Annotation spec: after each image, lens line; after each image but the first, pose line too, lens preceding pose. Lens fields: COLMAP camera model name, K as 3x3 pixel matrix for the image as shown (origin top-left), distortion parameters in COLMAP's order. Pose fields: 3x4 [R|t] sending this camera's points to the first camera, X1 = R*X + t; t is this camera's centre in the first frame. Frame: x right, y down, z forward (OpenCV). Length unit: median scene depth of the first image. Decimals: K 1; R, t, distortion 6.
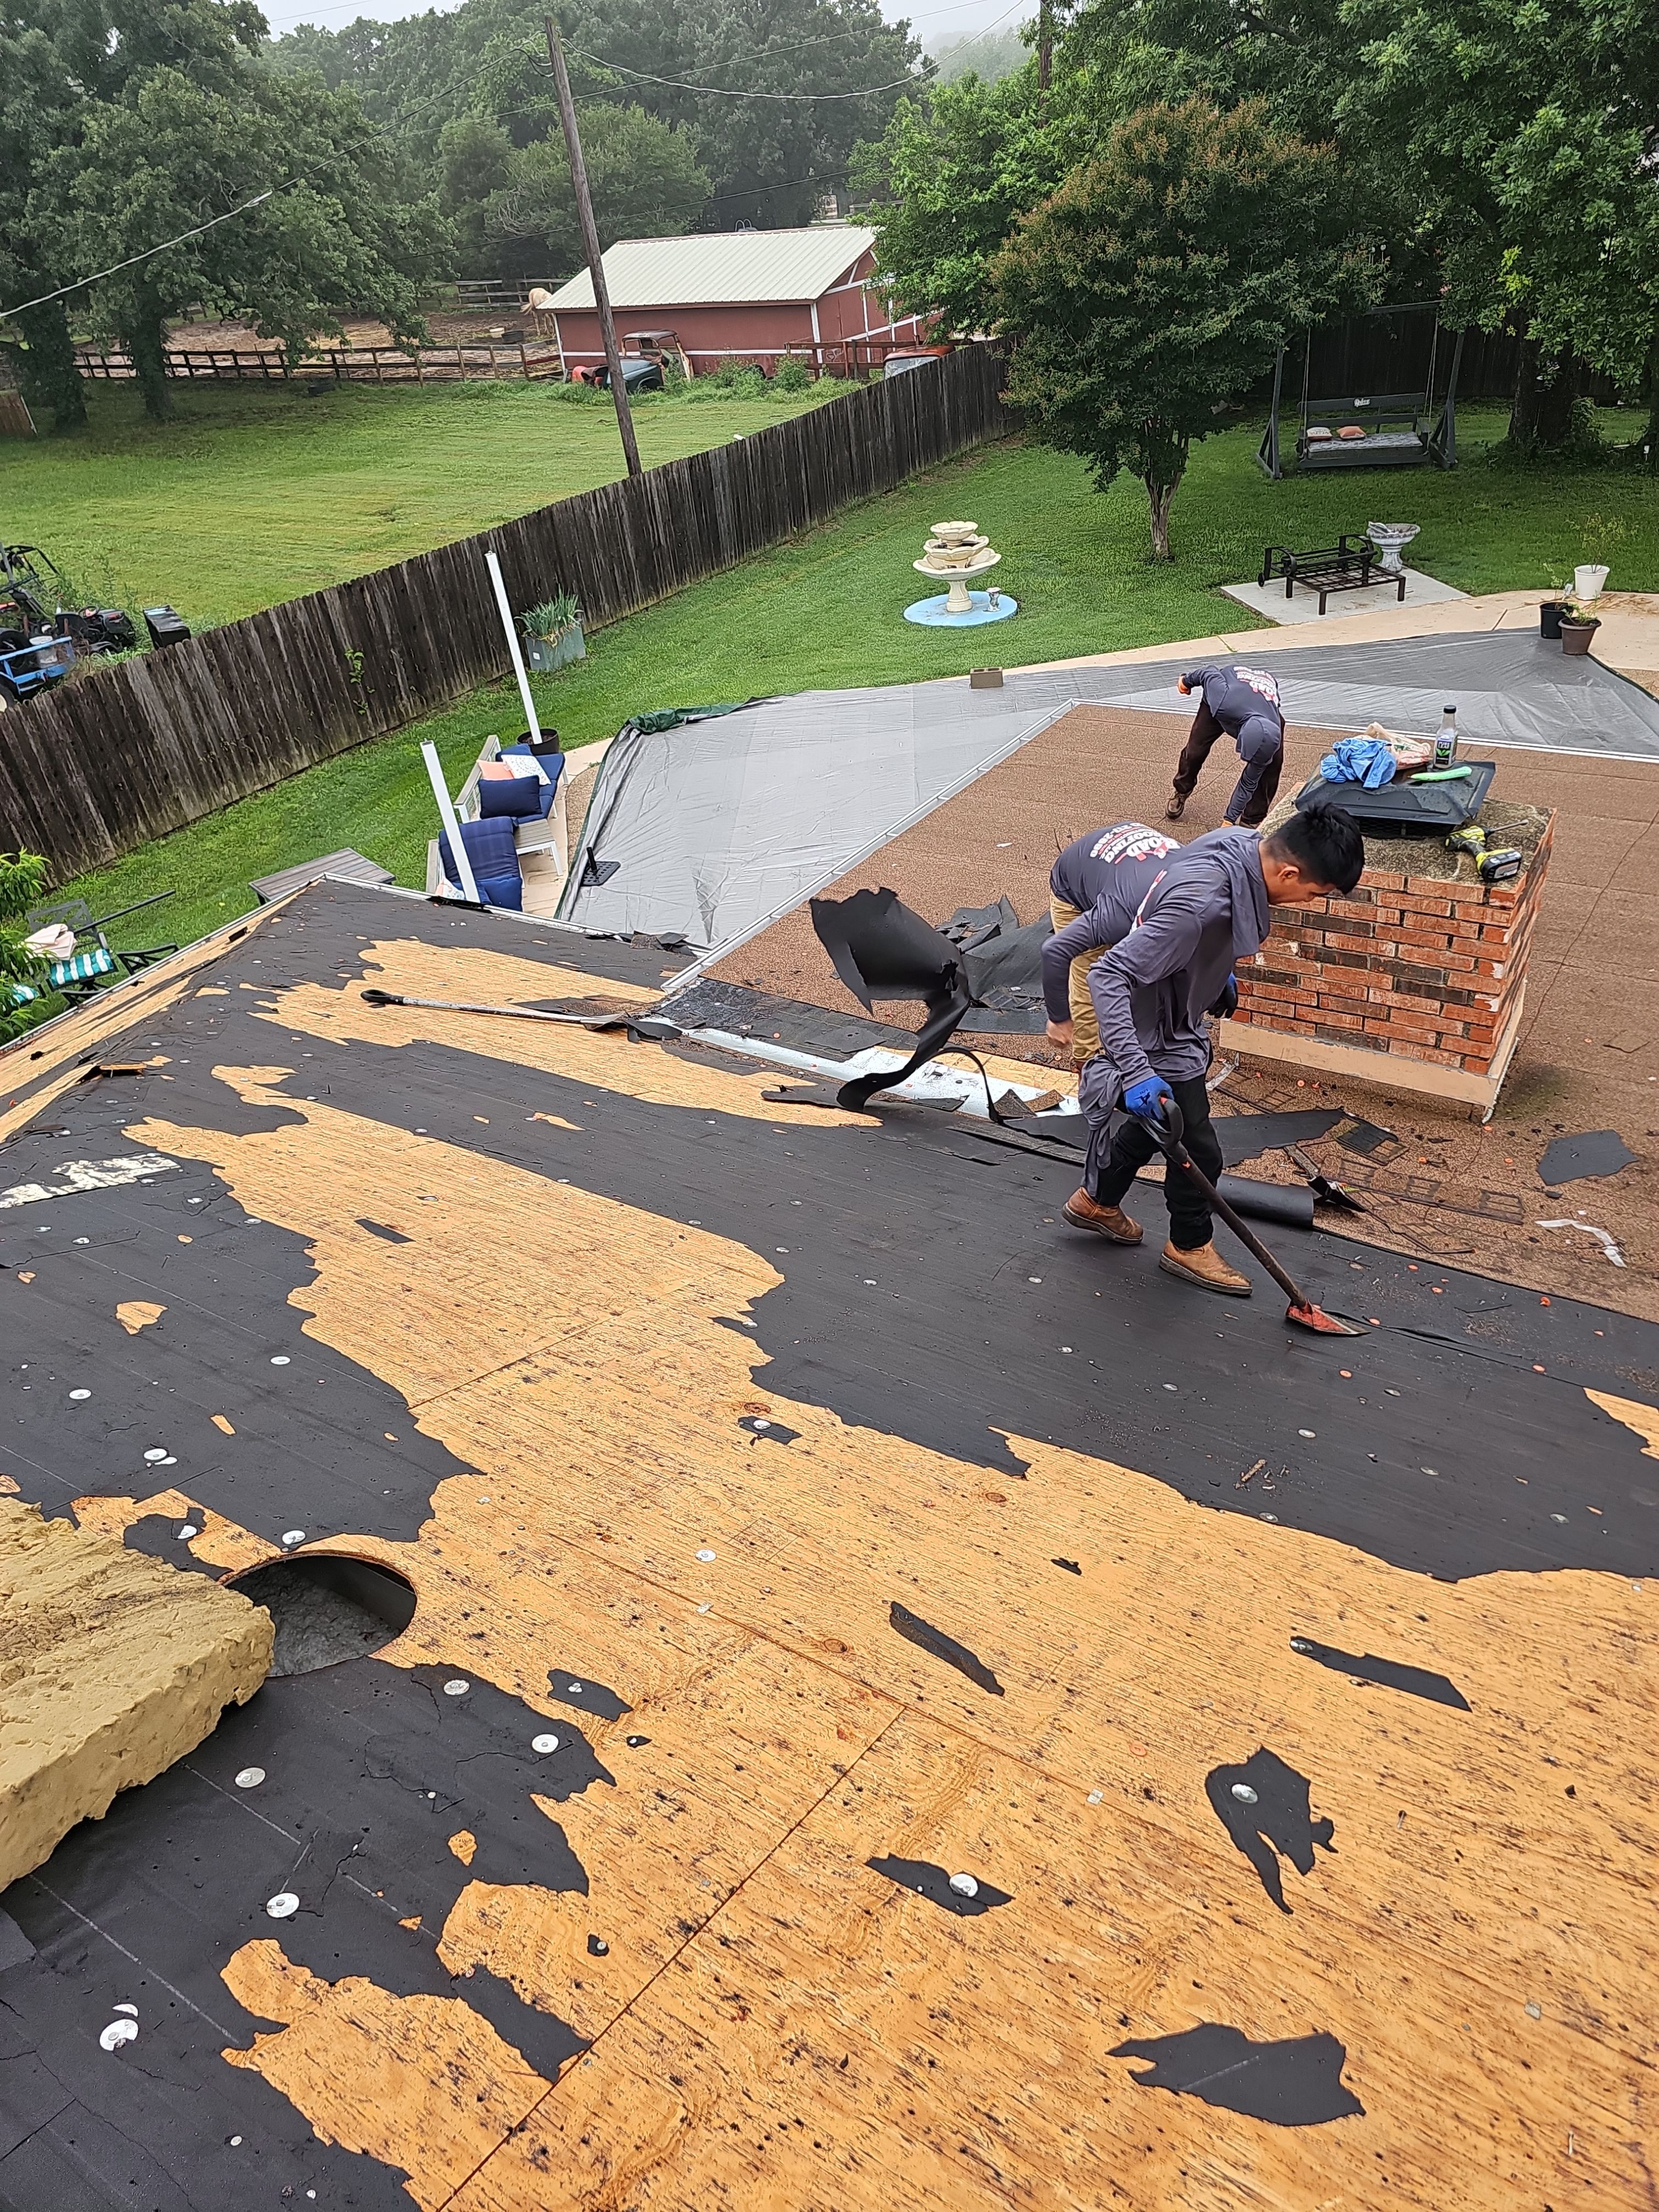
lens RADIAL K [[1510.9, 0, 838.4], [0, 1510.9, 1077.3], [0, 0, 1]] dist [0.058529, -0.042375]
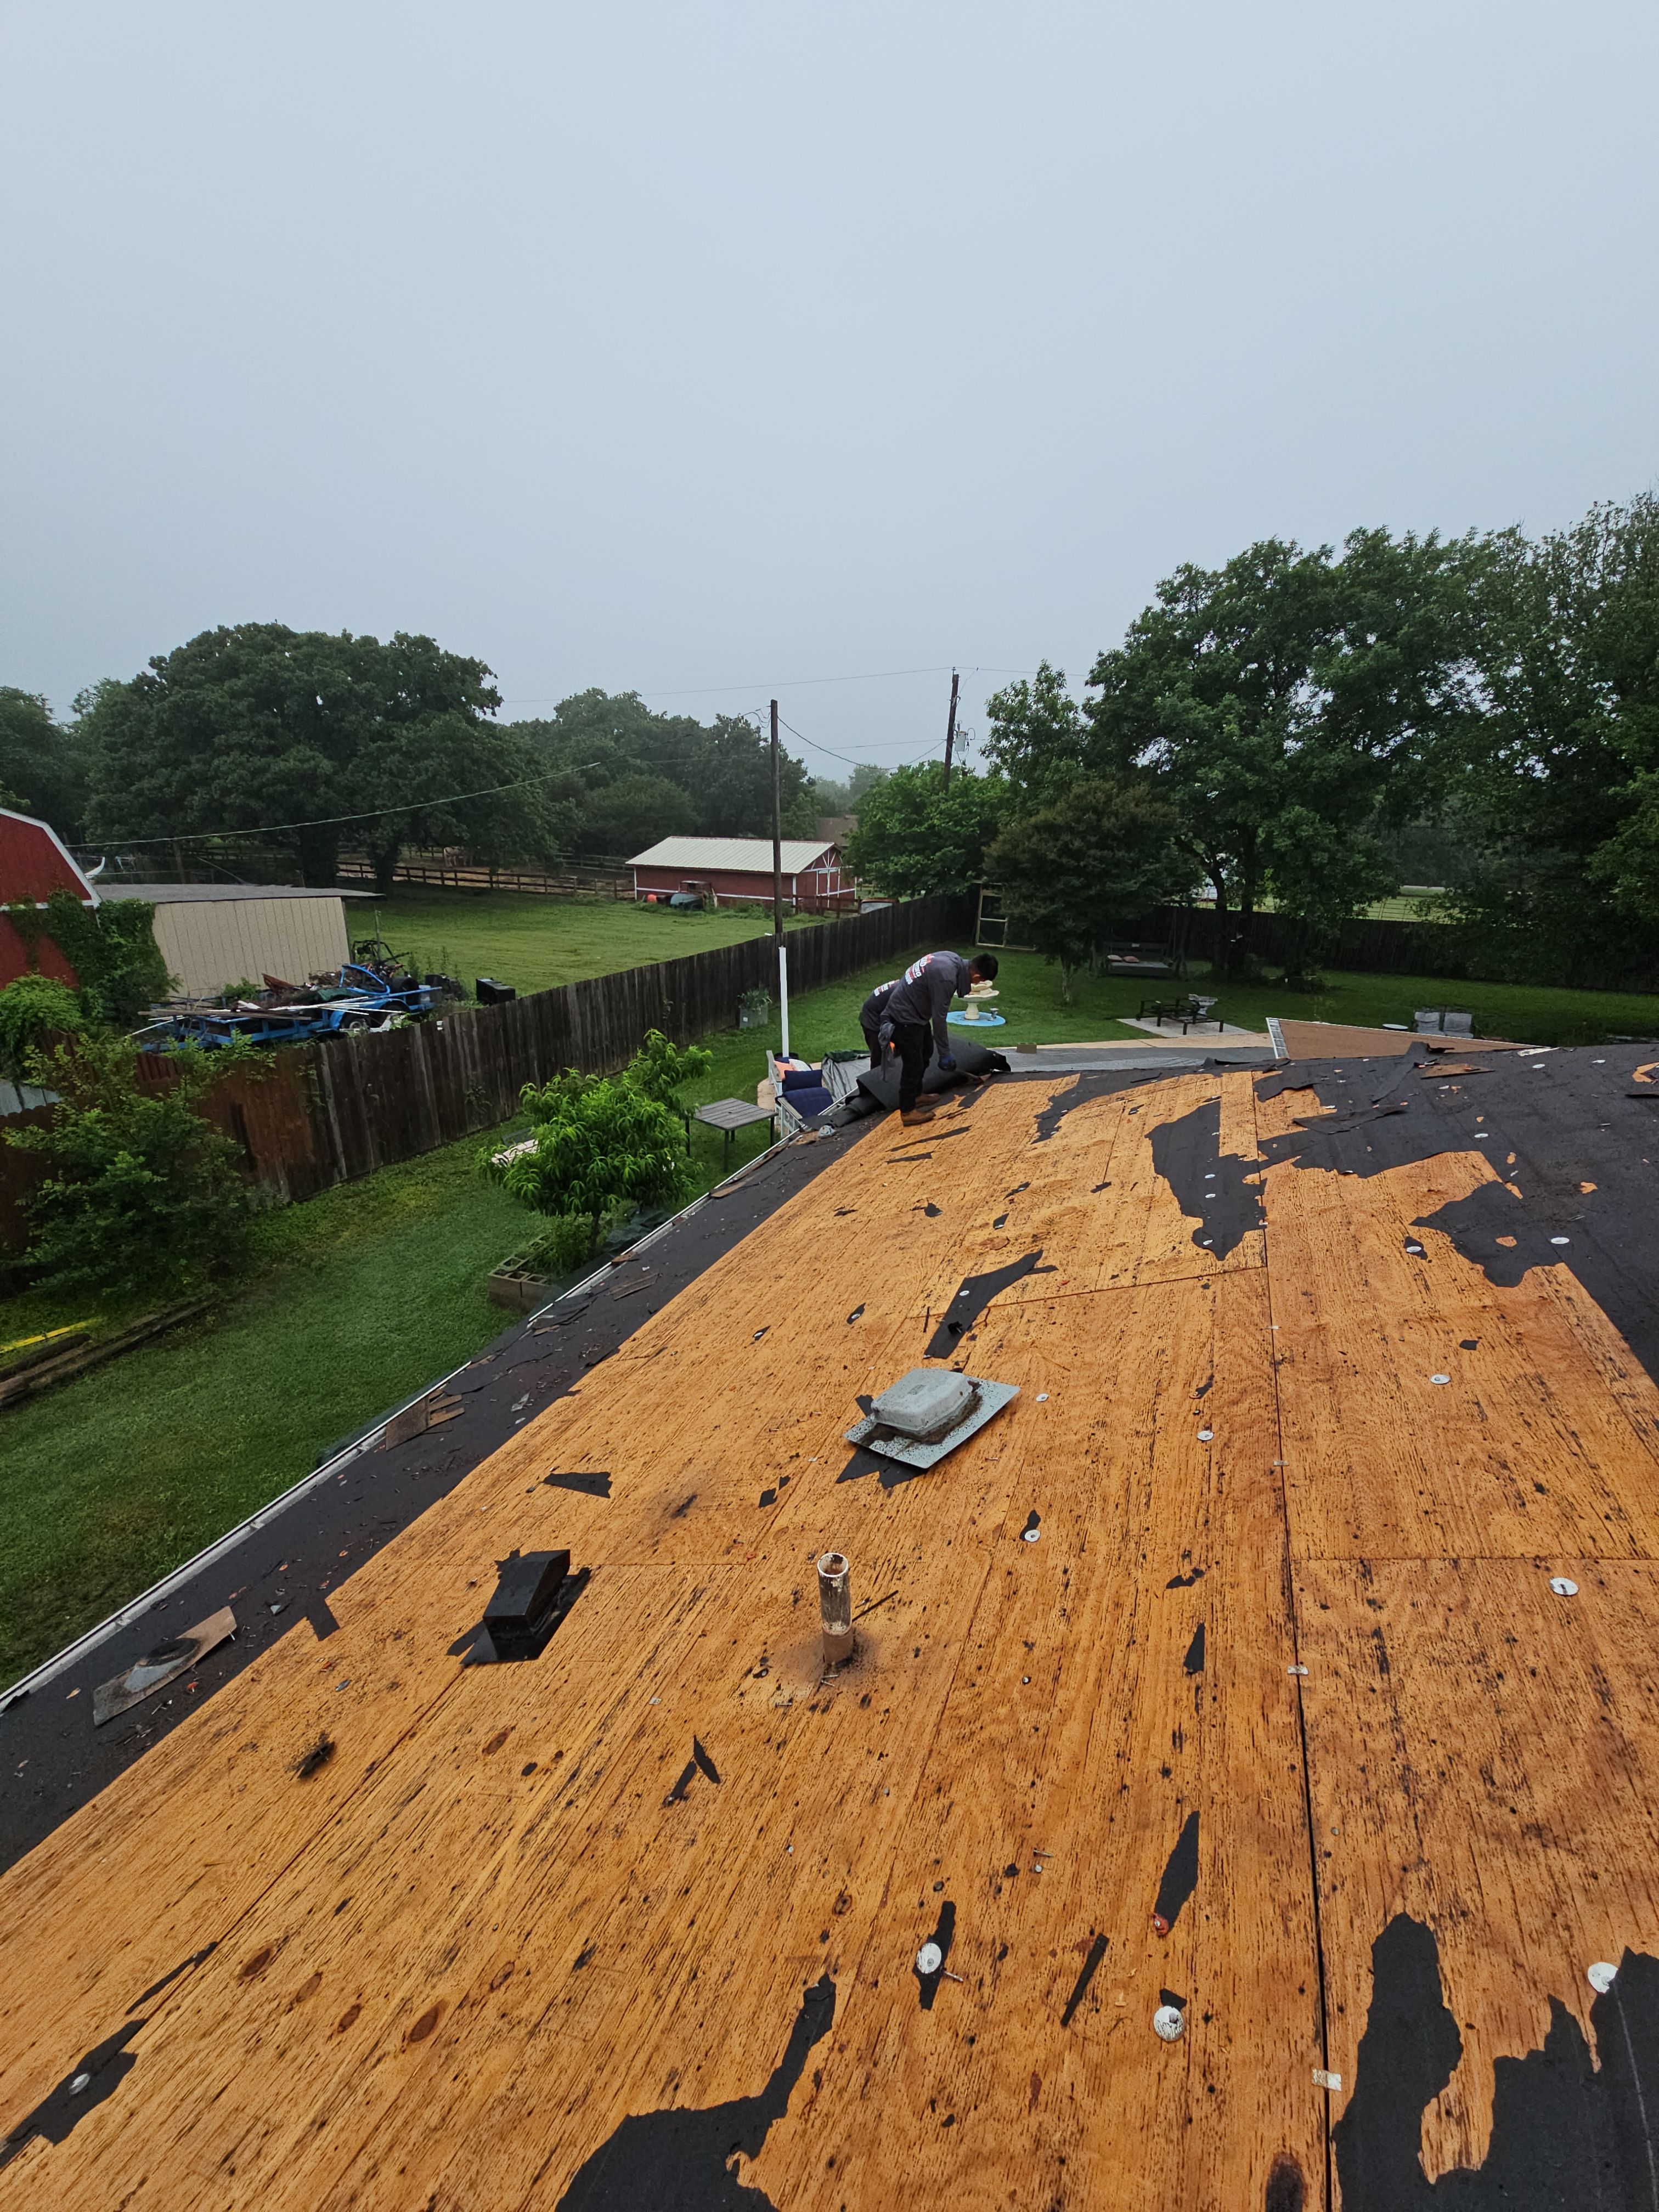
lens RADIAL K [[923.6, 0, 838.5], [0, 923.6, 1113.4], [0, 0, 1]] dist [0.003084, -0.002509]
pose [[0.980194, 0.070103, 0.185217, -1.098066], [-0.021010, 0.966783, -0.254732, 0.305467], [-0.196922, 0.245795, 0.949108, 0.181807]]
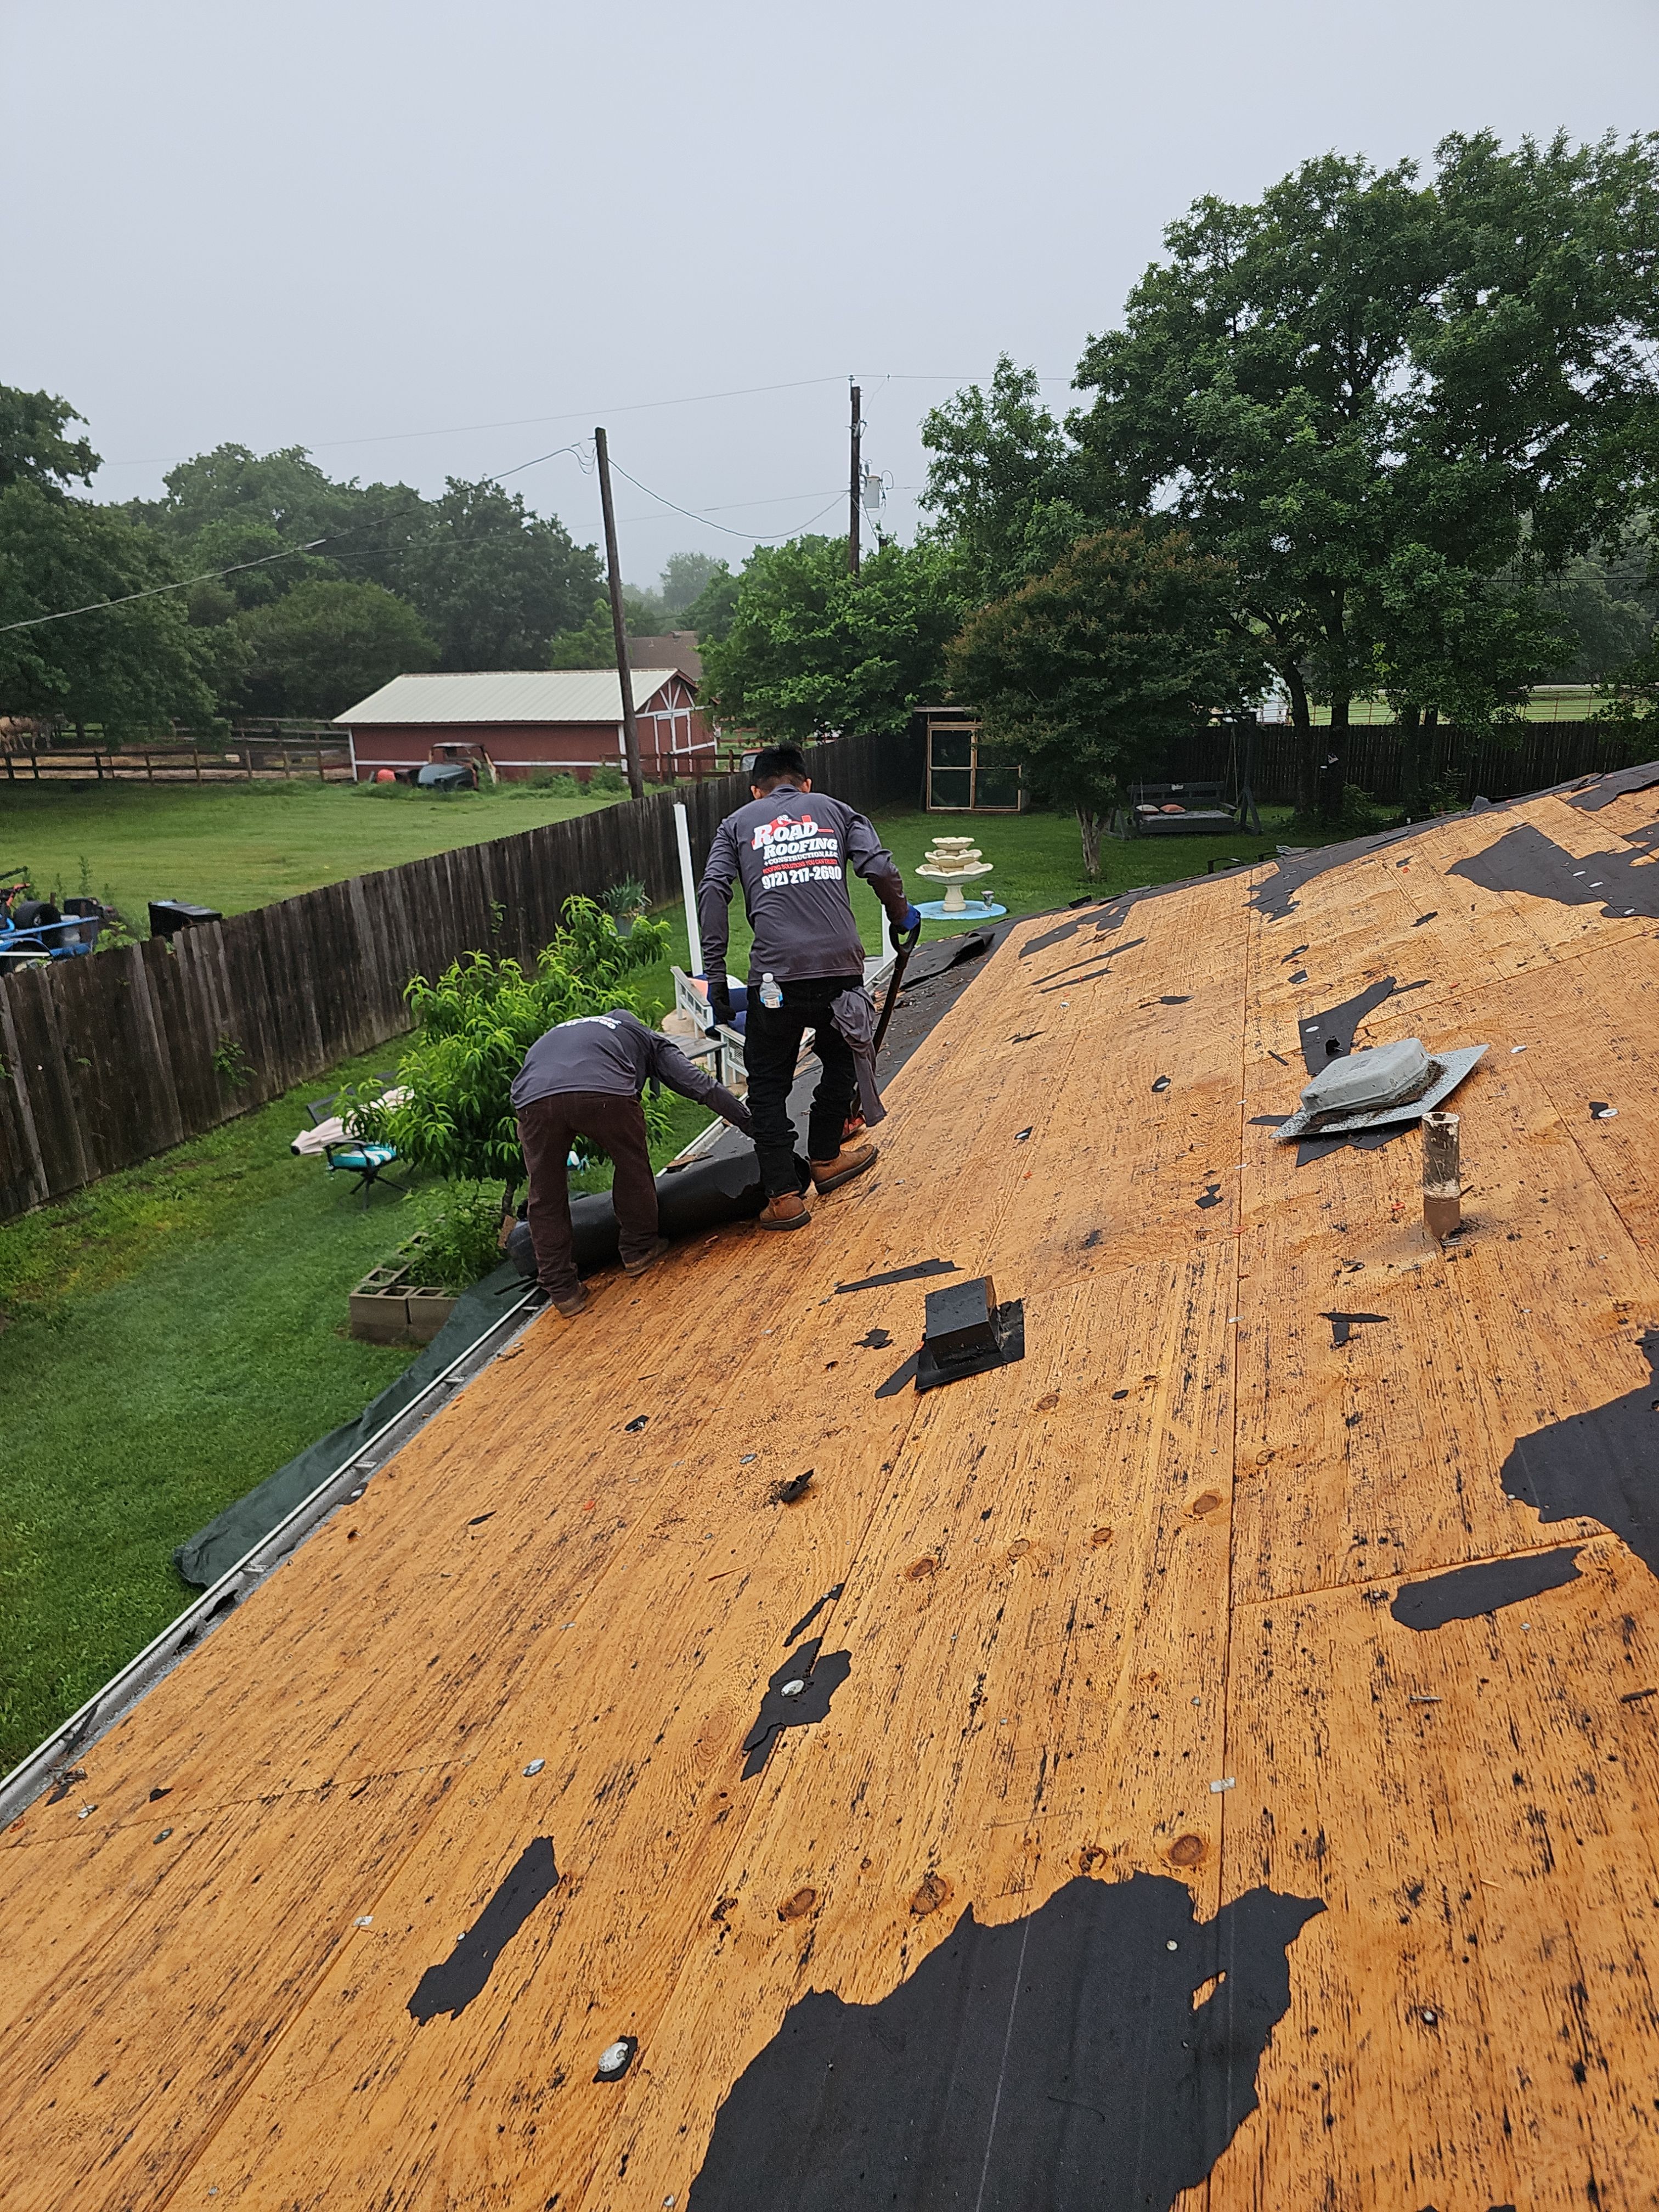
lens RADIAL K [[1510.9, 0, 838.4], [0, 1510.9, 1077.3], [0, 0, 1]] dist [0.058529, -0.042375]
pose [[0.957973, -0.011599, 0.286624, -1.371894], [0.095584, 0.954988, -0.280824, 0.496606], [-0.270465, 0.296419, 0.915961, 0.129942]]
